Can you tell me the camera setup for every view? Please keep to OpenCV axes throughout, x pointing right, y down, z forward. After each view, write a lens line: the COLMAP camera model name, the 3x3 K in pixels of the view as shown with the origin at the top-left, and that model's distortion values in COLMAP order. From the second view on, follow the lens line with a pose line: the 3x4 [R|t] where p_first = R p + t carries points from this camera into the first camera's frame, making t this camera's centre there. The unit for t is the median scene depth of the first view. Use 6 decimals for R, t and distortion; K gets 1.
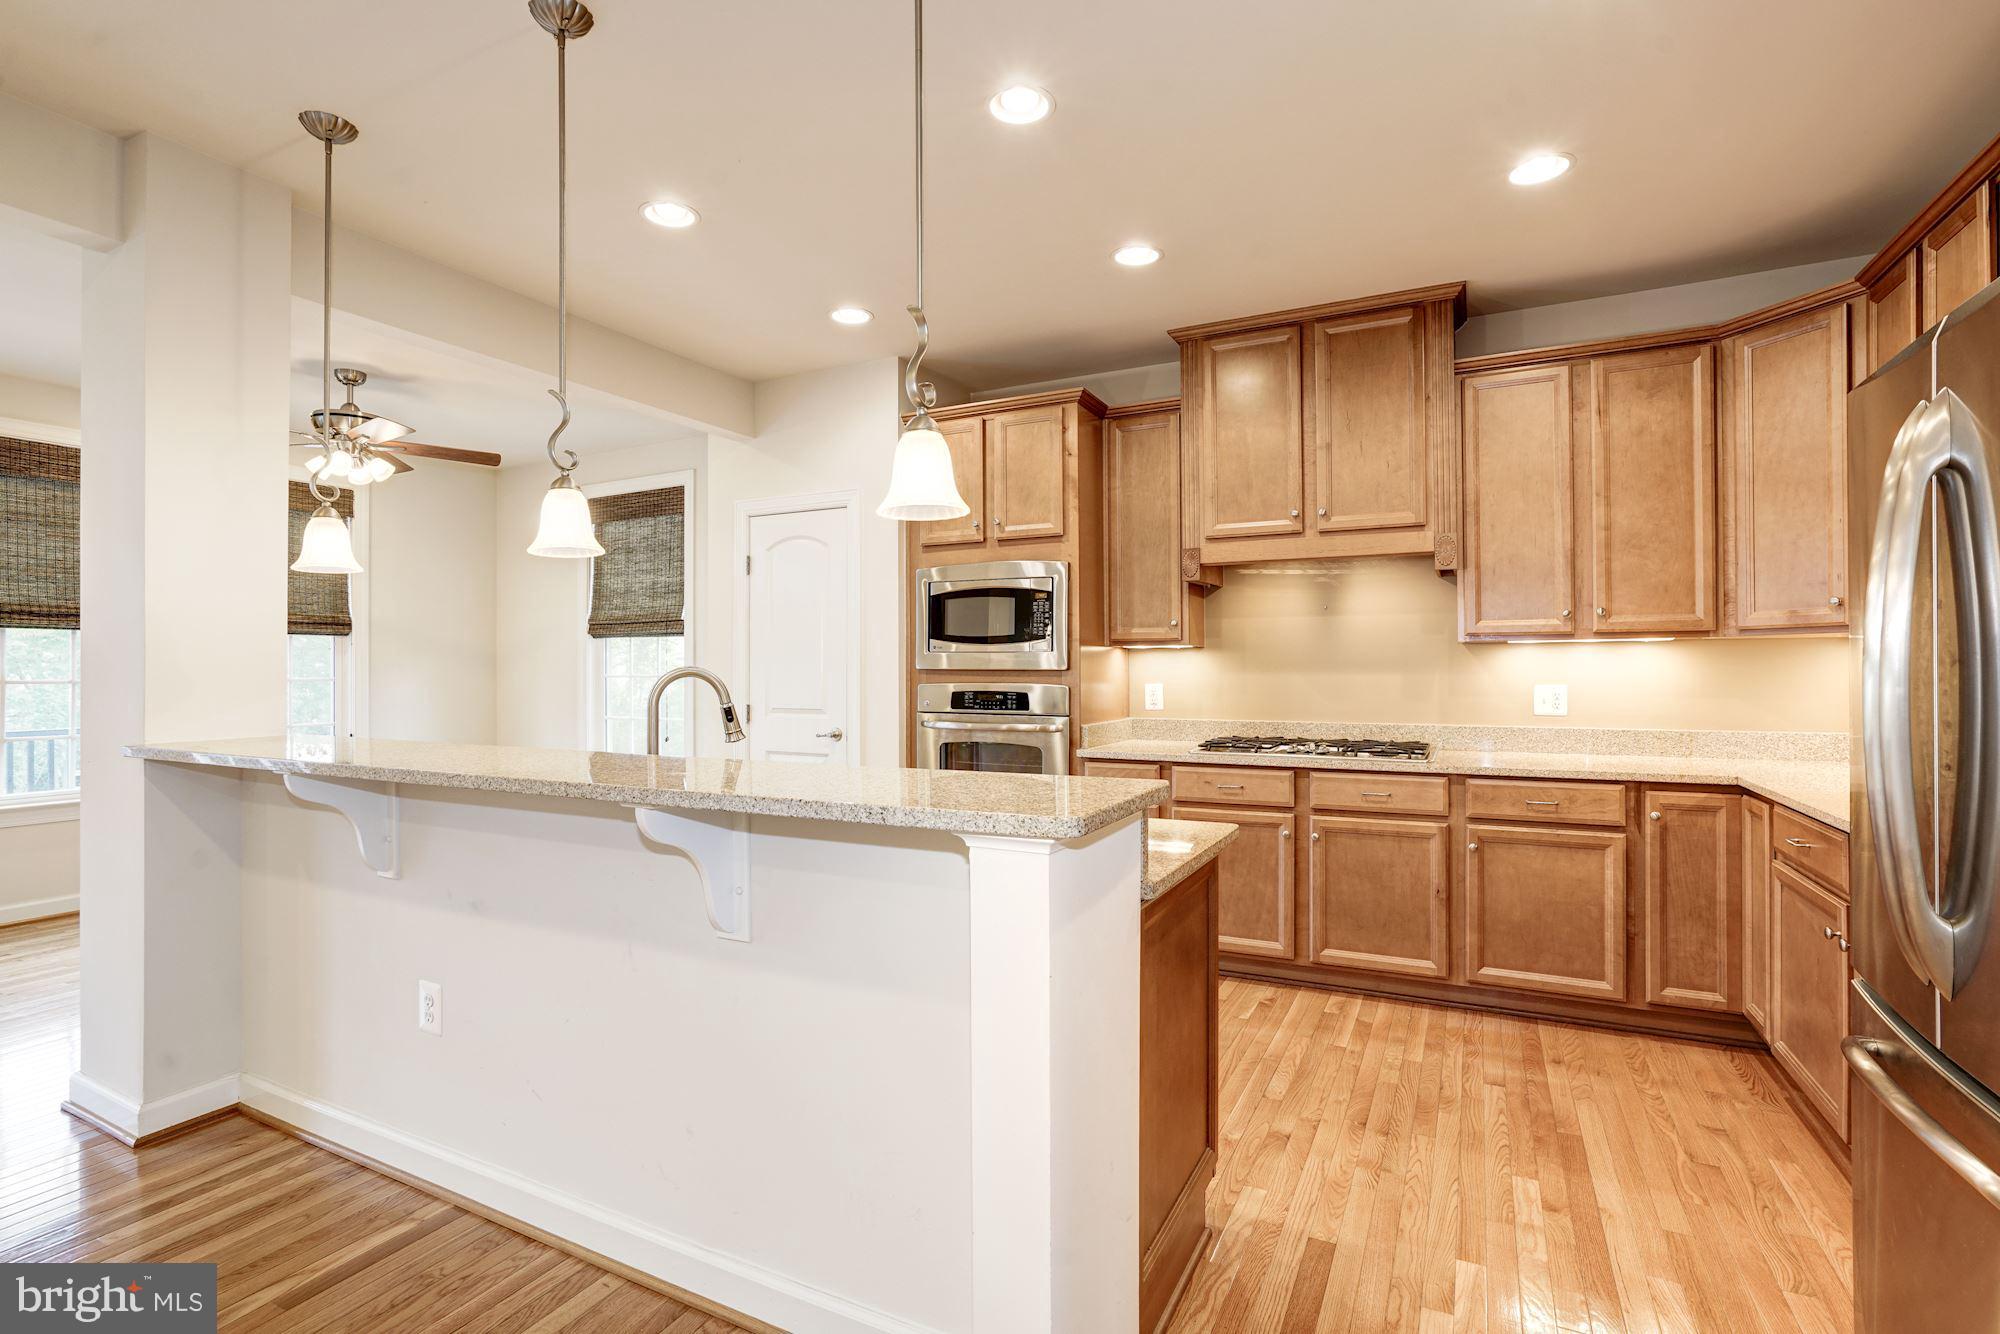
lens RADIAL K [[974.3, 0, 913.9], [0, 974.3, 660.3], [0, 0, 1]] dist [-0.039905, 0.010413]
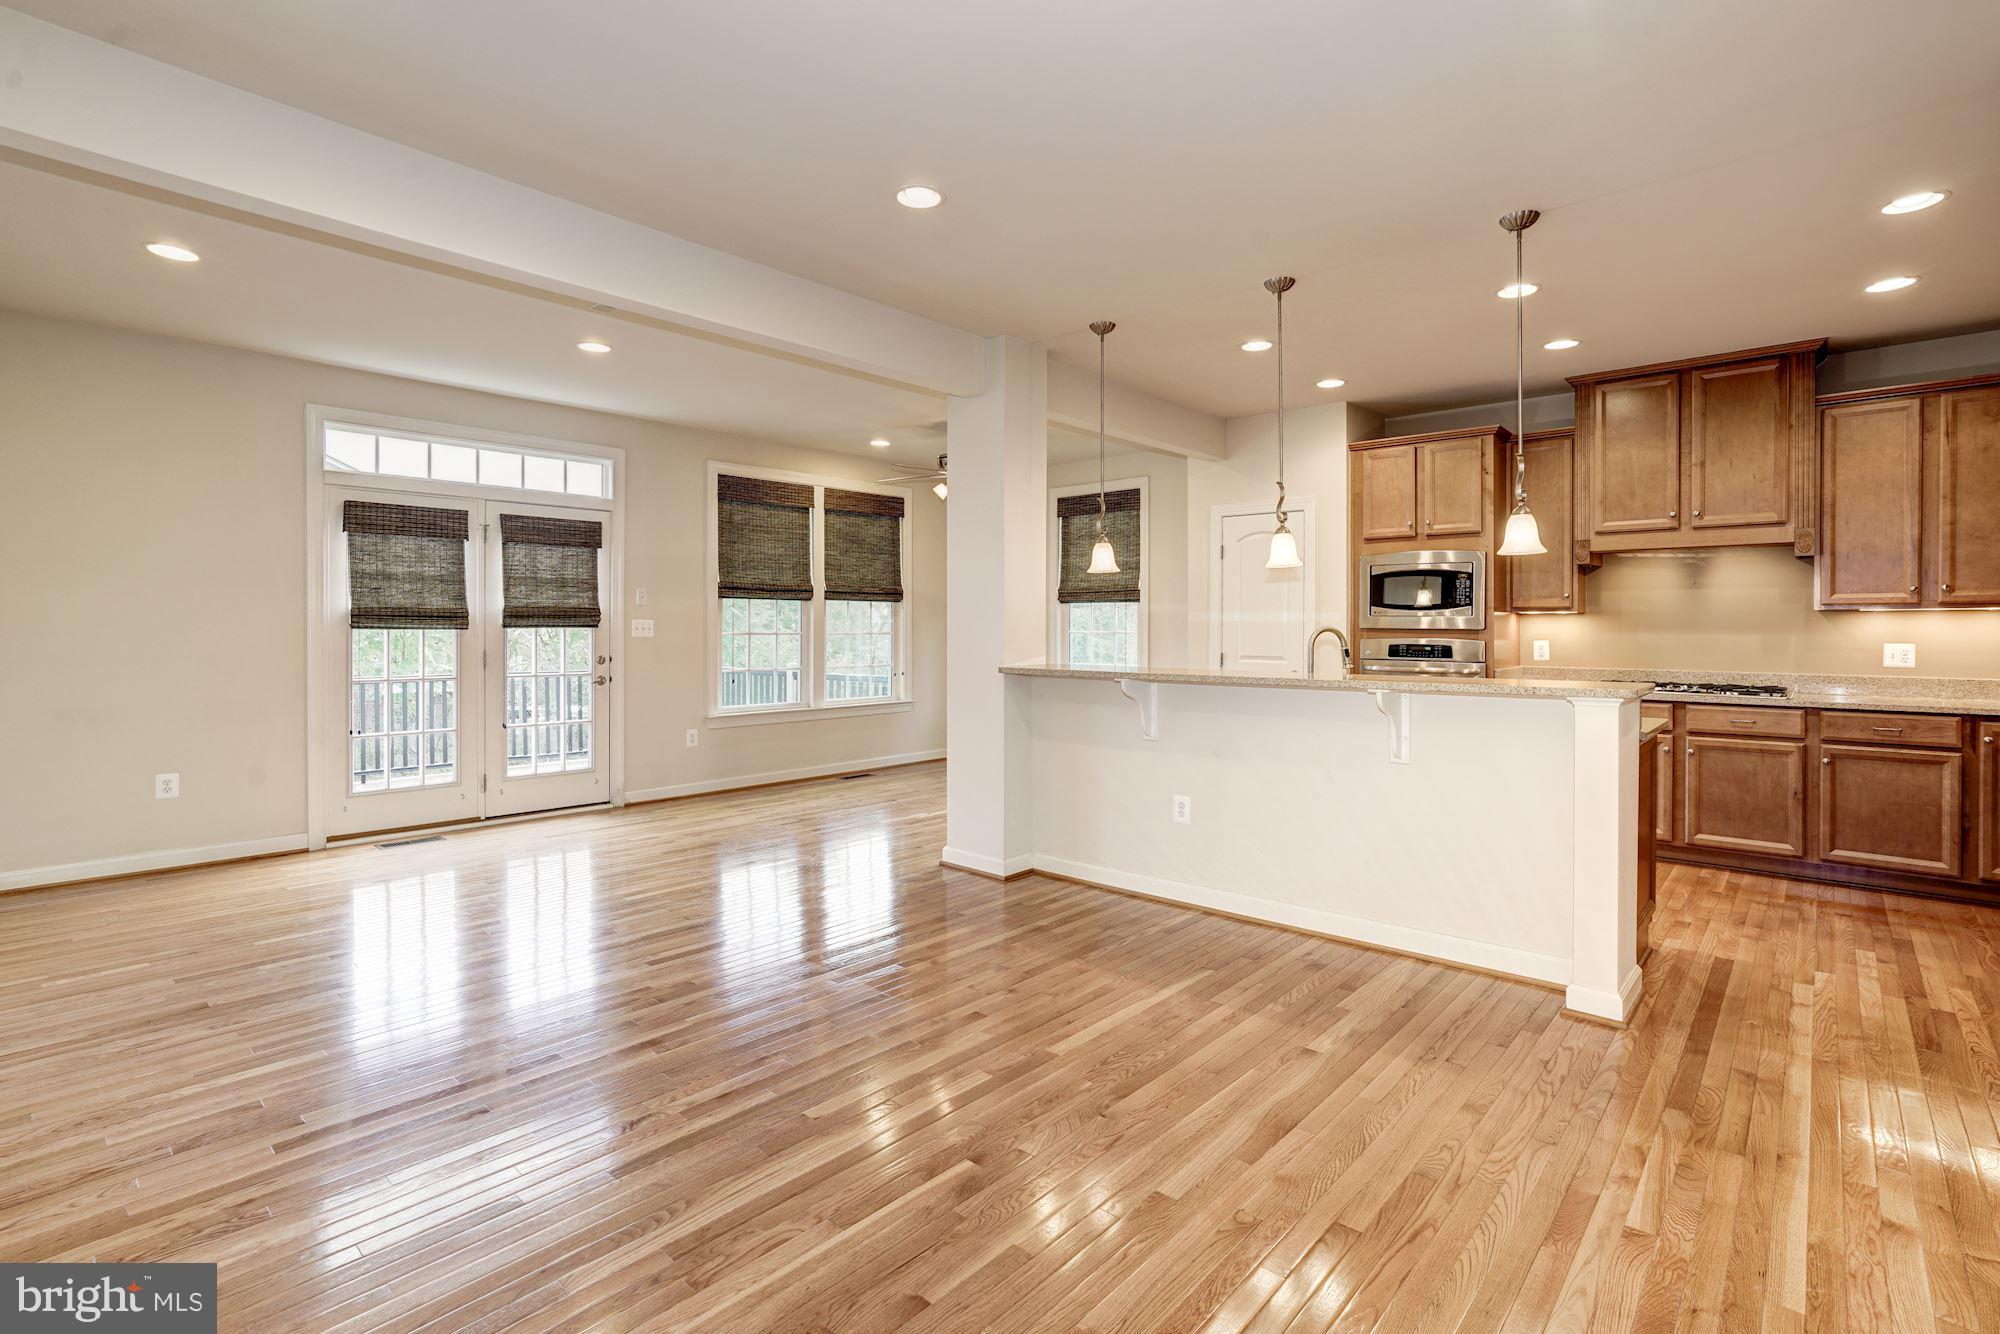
lens RADIAL K [[929.4, 0, 983.4], [0, 929.4, 630.0], [0, 0, 1]] dist [-0.031295, 0.014336]
pose [[0.976190, 0.005493, -0.216845, -0.284063], [-0.002586, 0.999903, 0.013688, -0.005825], [0.216900, -0.012802, 0.976110, -0.487169]]
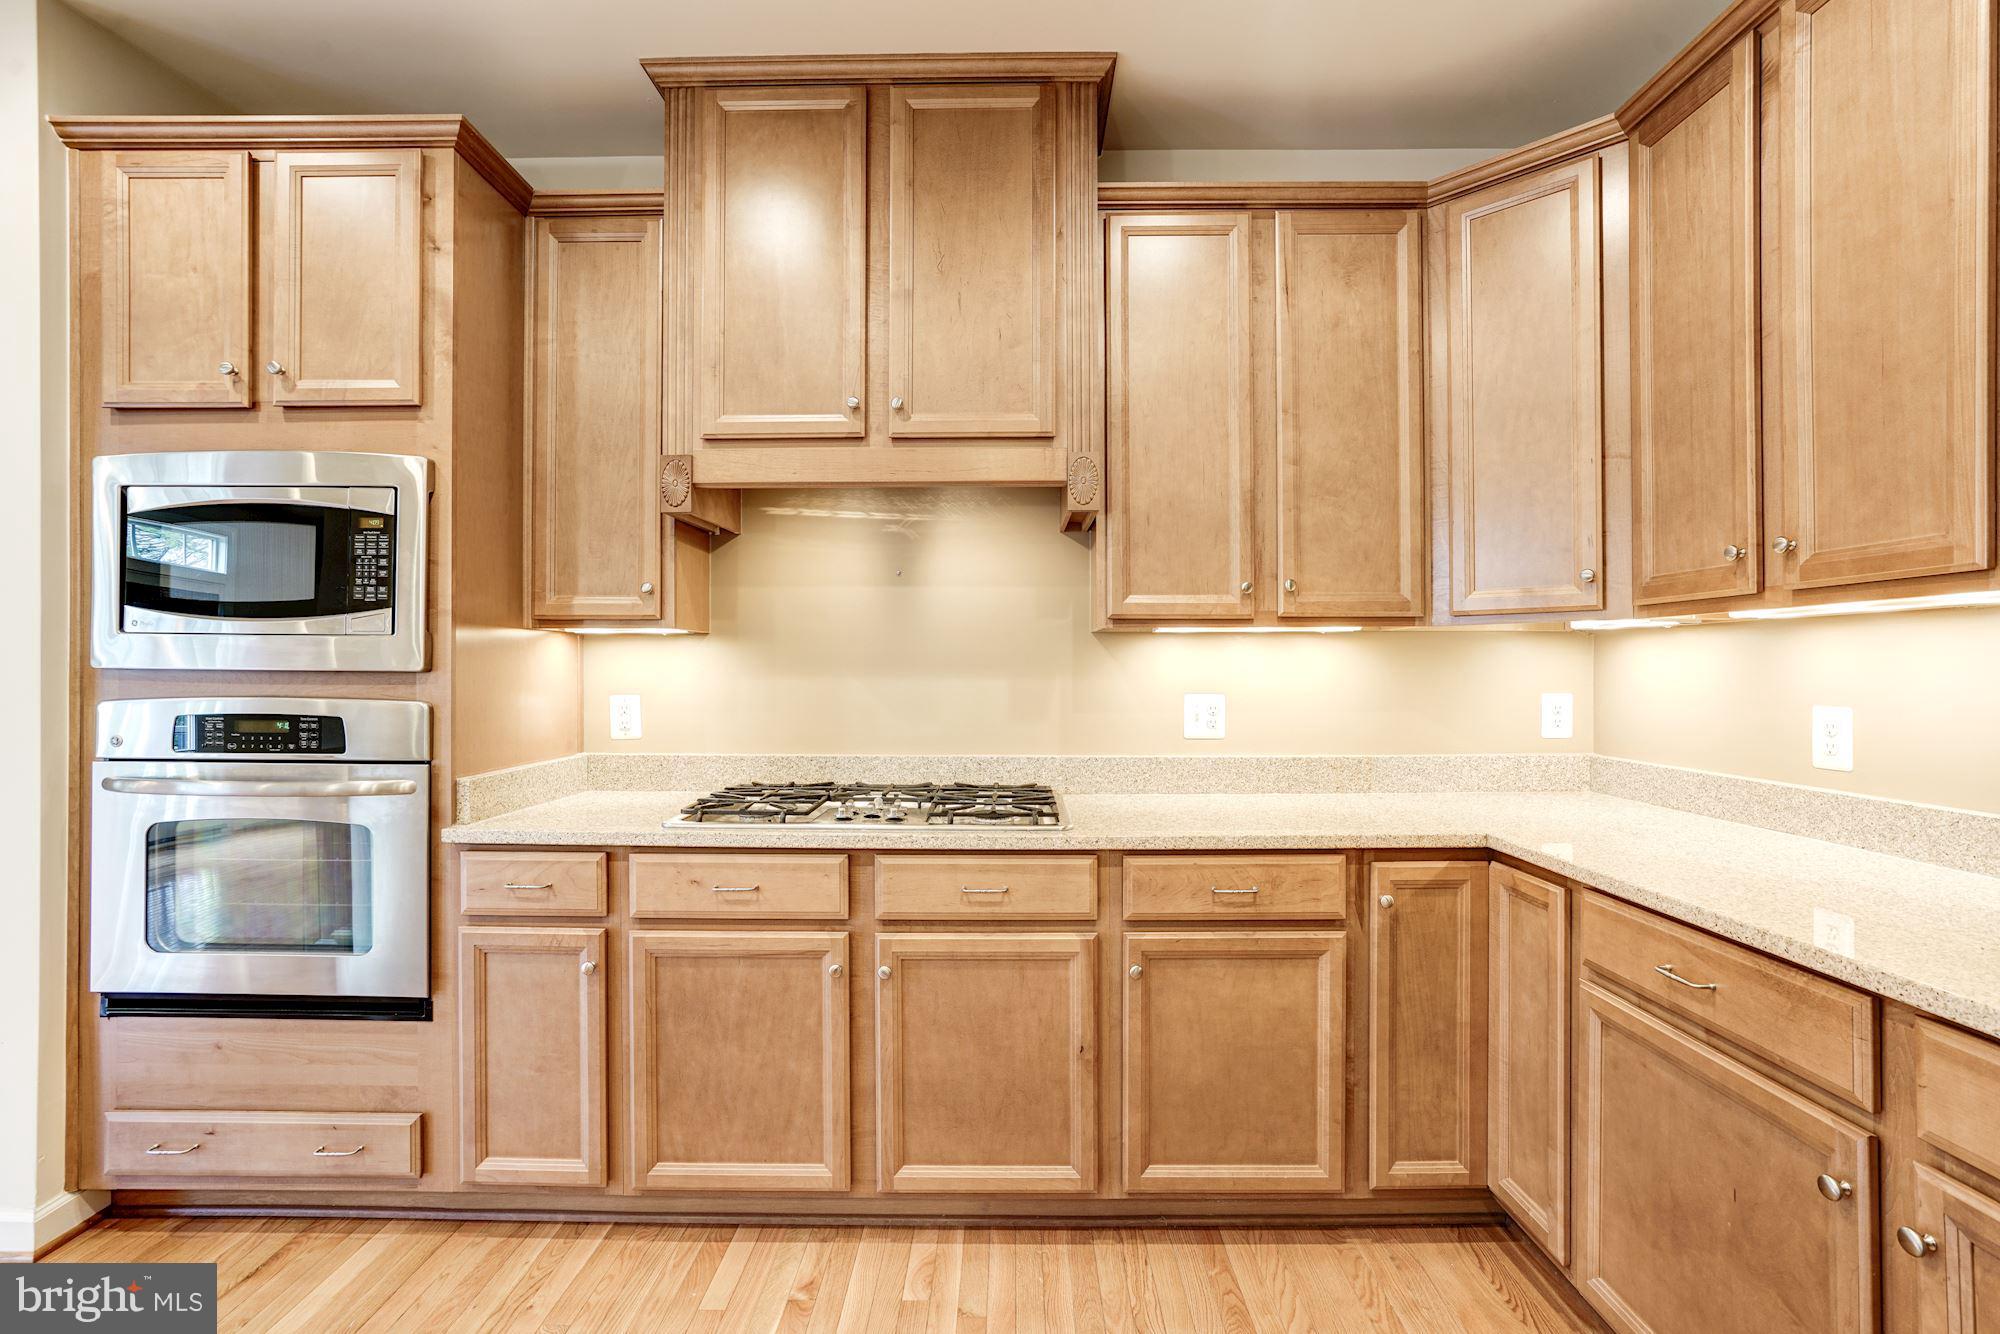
lens RADIAL K [[929.4, 0, 994.0], [0, 929.4, 668.8], [0, 0, 1]] dist [-0.031295, 0.014336]
pose [[0.872213, -0.002144, 0.489121, 0.209859], [-0.005540, 0.999883, 0.014263, -0.000295], [-0.489094, -0.015150, 0.872099, 0.507210]]
